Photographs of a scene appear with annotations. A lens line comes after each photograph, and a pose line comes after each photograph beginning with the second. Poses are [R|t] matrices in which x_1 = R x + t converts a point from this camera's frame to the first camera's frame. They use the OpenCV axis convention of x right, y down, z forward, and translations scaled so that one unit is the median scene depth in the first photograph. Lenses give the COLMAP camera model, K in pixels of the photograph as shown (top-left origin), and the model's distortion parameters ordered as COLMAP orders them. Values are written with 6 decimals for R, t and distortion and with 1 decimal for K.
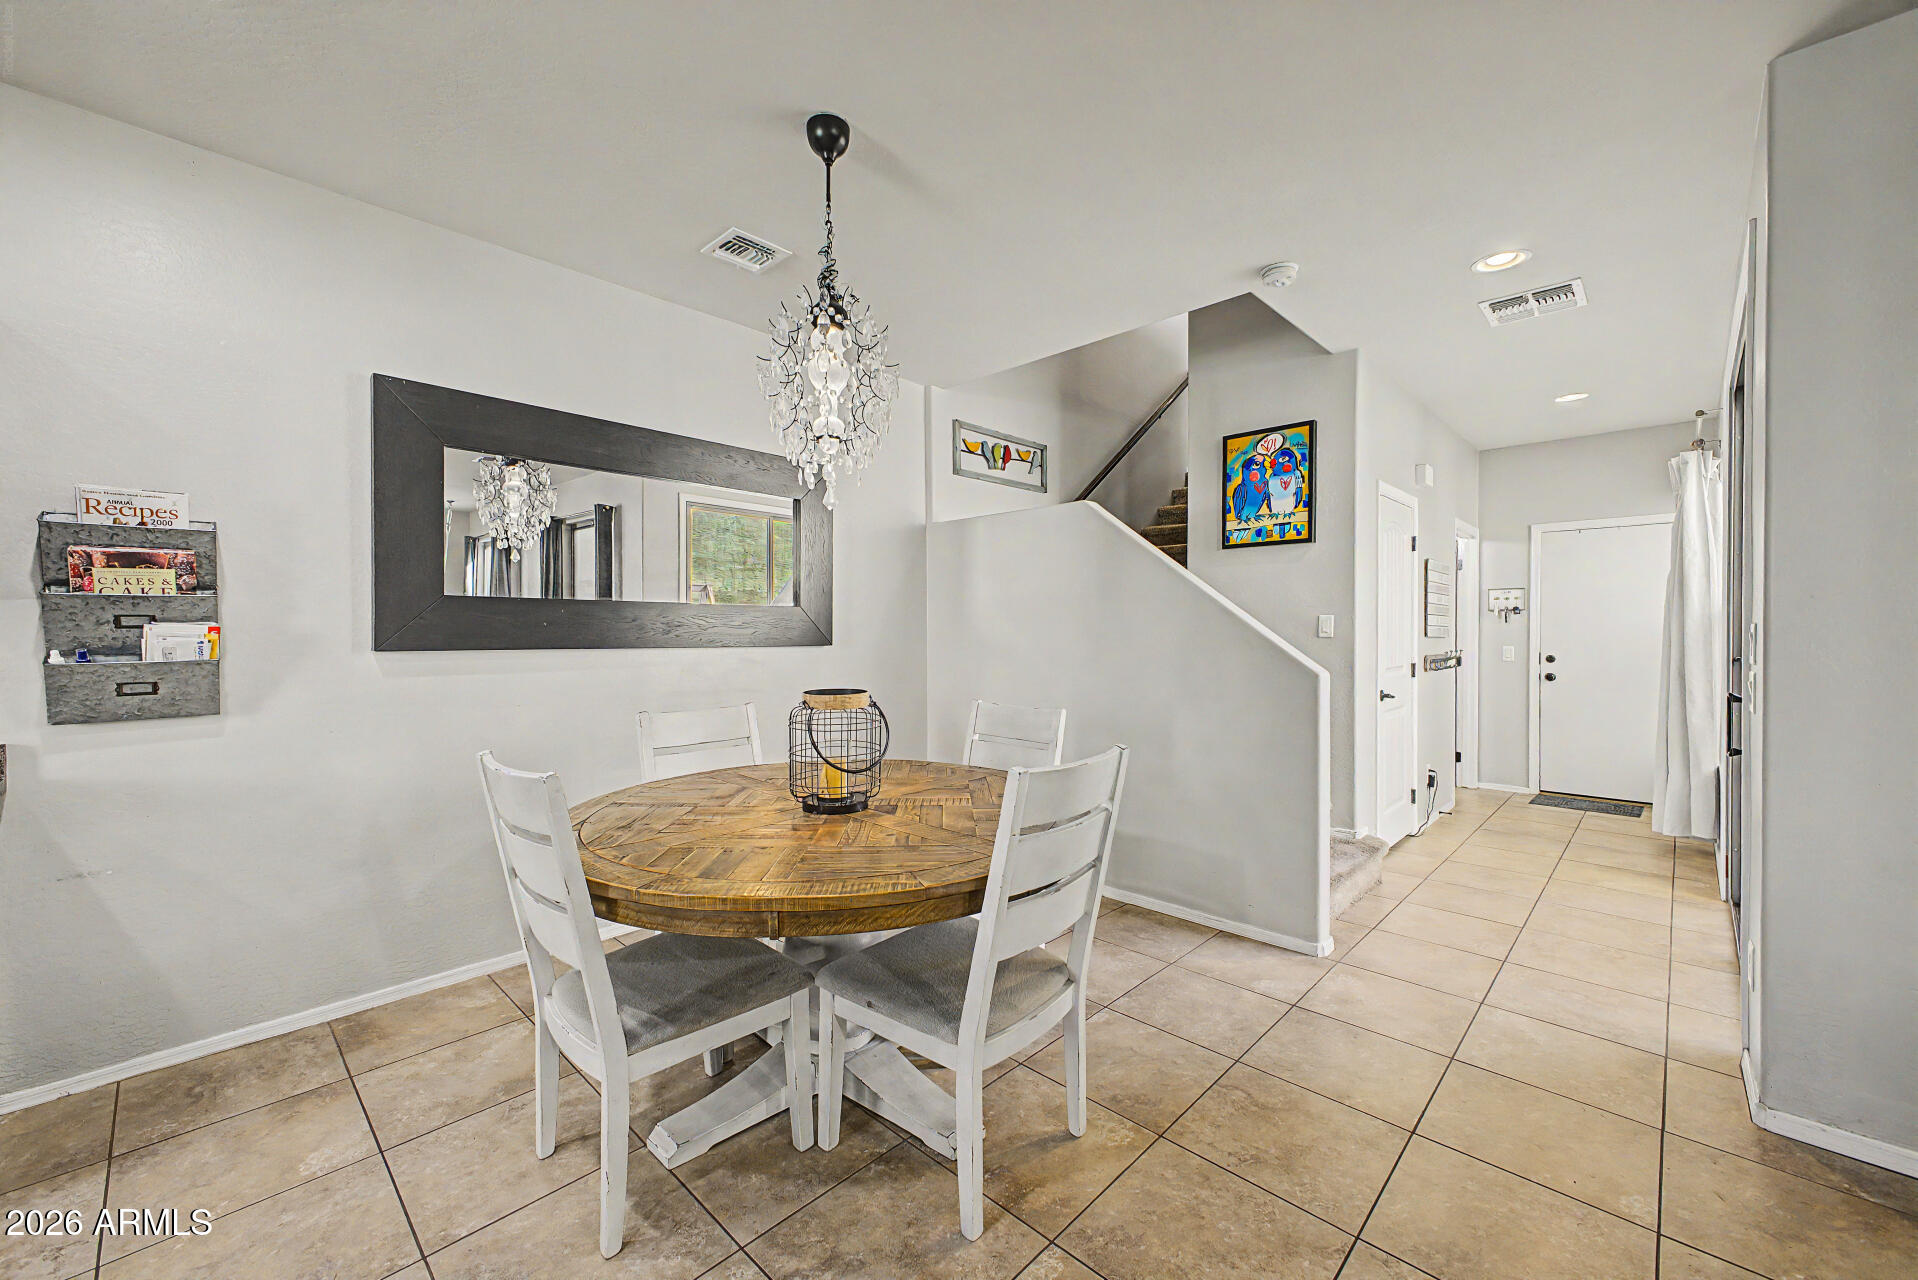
lens RADIAL K [[755.9, 0, 949.9], [0, 755.9, 638.5], [0, 0, 1]] dist [0.011564, -0.000759]
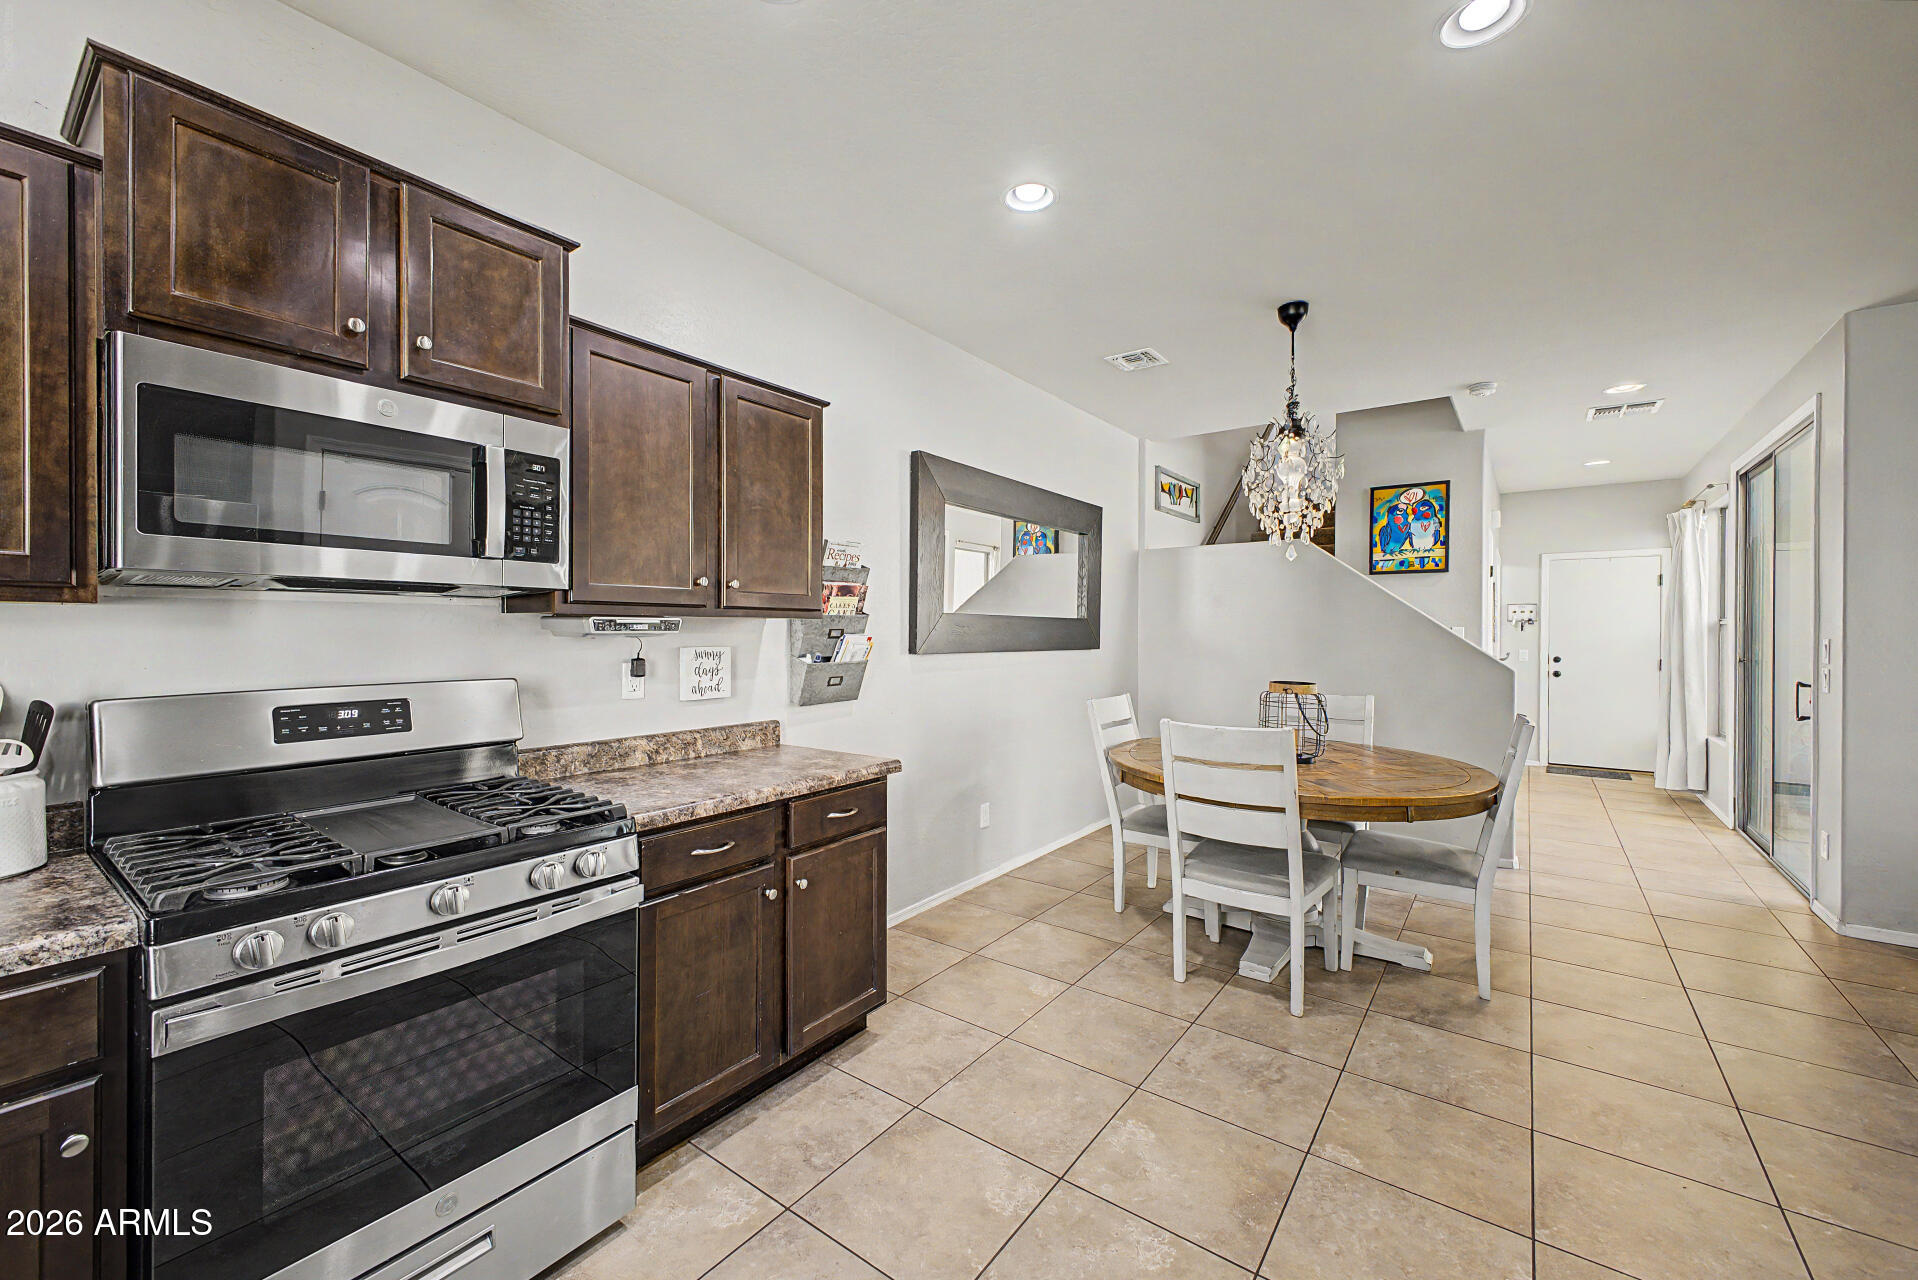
lens RADIAL K [[755.9, 0, 974.5], [0, 755.9, 635.6], [0, 0, 1]] dist [0.011564, -0.000759]
pose [[0.992200, 0.004925, 0.124560, -0.489677], [-0.004682, 0.999987, -0.002245, -0.008720], [-0.124570, 0.001644, 0.992210, -0.206917]]
